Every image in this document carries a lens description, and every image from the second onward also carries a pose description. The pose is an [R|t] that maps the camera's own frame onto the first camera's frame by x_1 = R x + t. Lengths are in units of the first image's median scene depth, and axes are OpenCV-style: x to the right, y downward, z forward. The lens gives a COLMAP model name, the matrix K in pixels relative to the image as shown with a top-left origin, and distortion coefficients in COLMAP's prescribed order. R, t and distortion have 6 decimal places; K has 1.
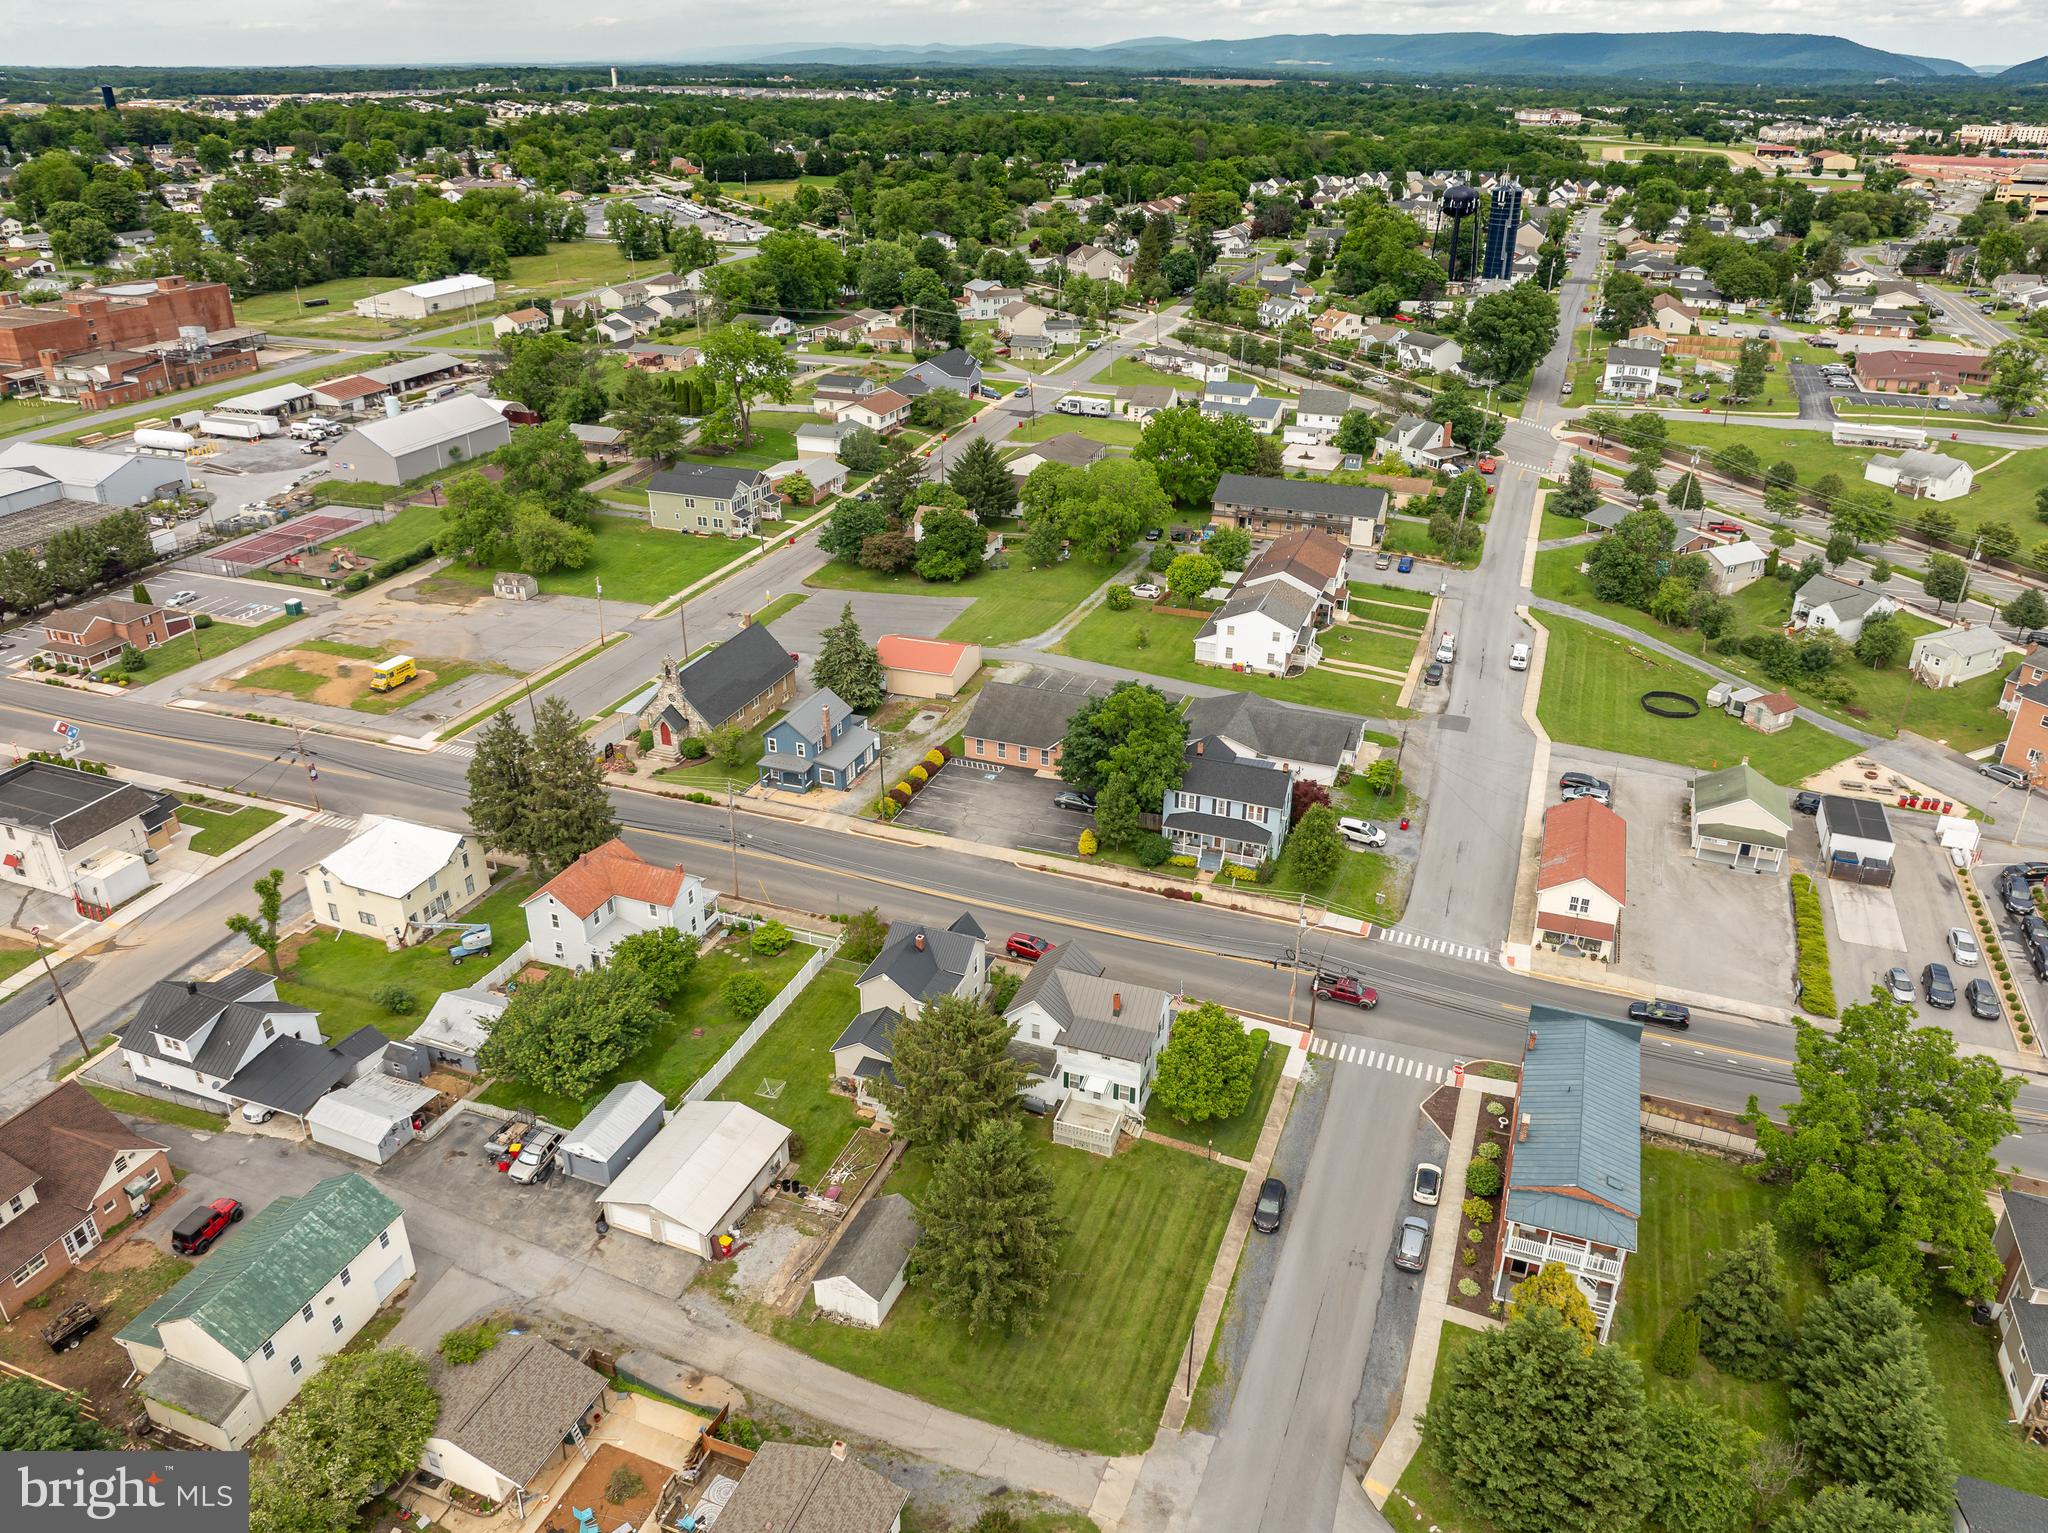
lens RADIAL K [[1451.0, 0, 1026.0], [0, 1451.0, 763.2], [0, 0, 1]] dist [-0.036667, -0.001611]
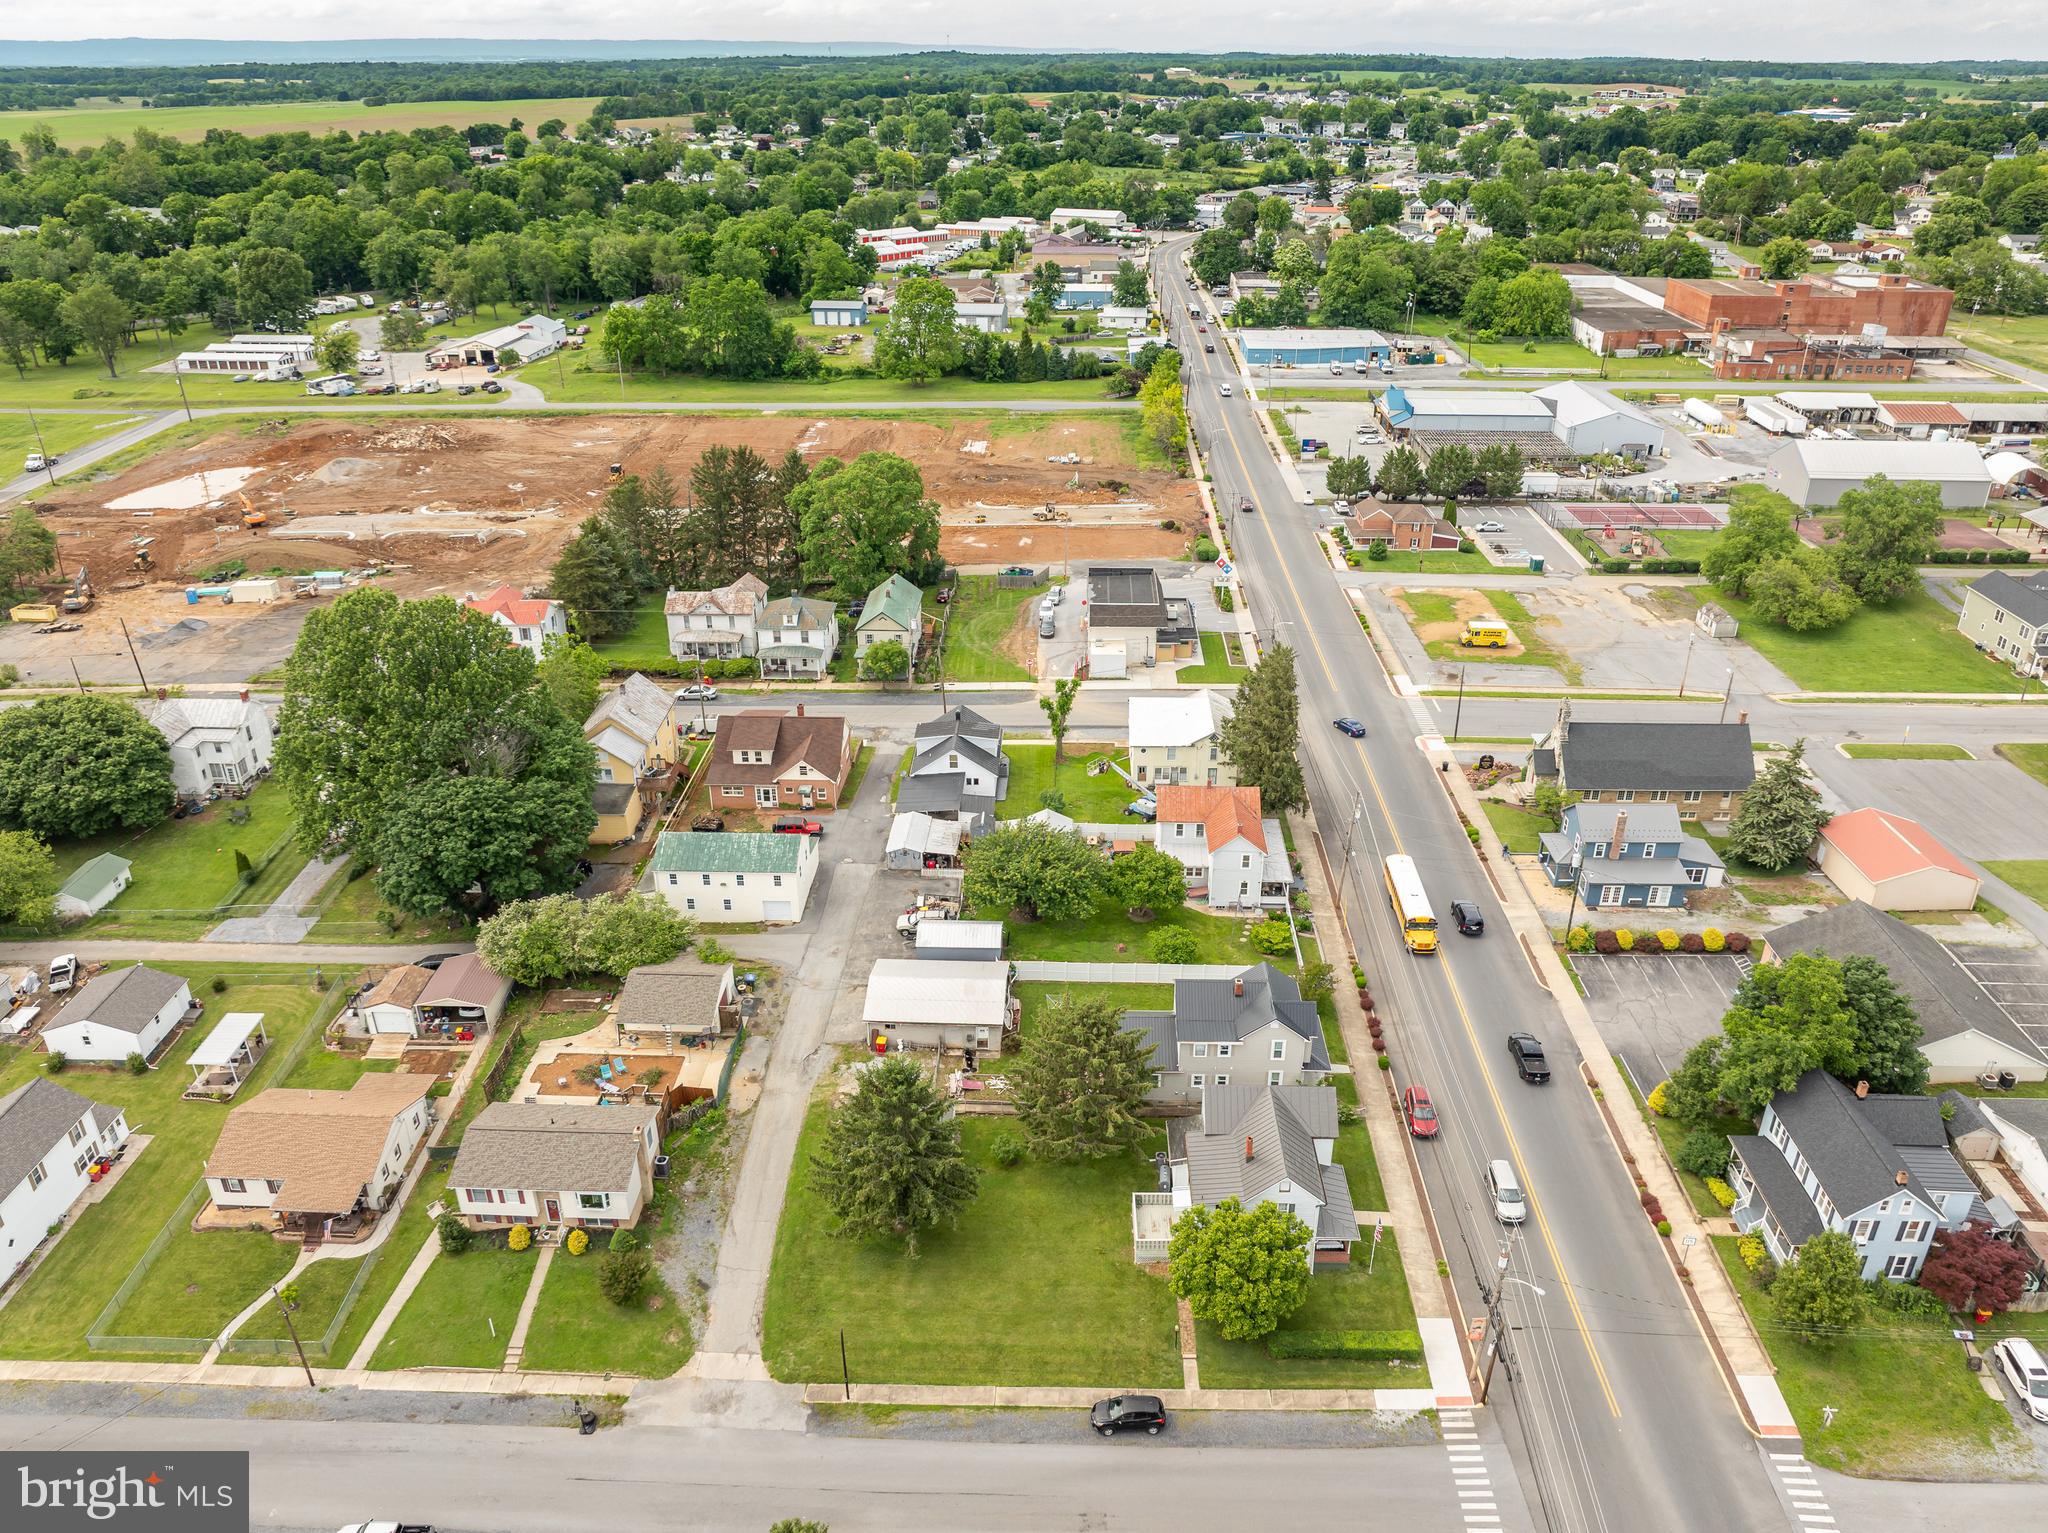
lens RADIAL K [[1451.0, 0, 1026.0], [0, 1451.0, 763.2], [0, 0, 1]] dist [-0.036667, -0.001611]
pose [[0.322999, 0.419011, -0.848588, 0.501788], [-0.417184, 0.867870, 0.269739, -0.161470], [0.849488, 0.266892, 0.455126, 0.330469]]
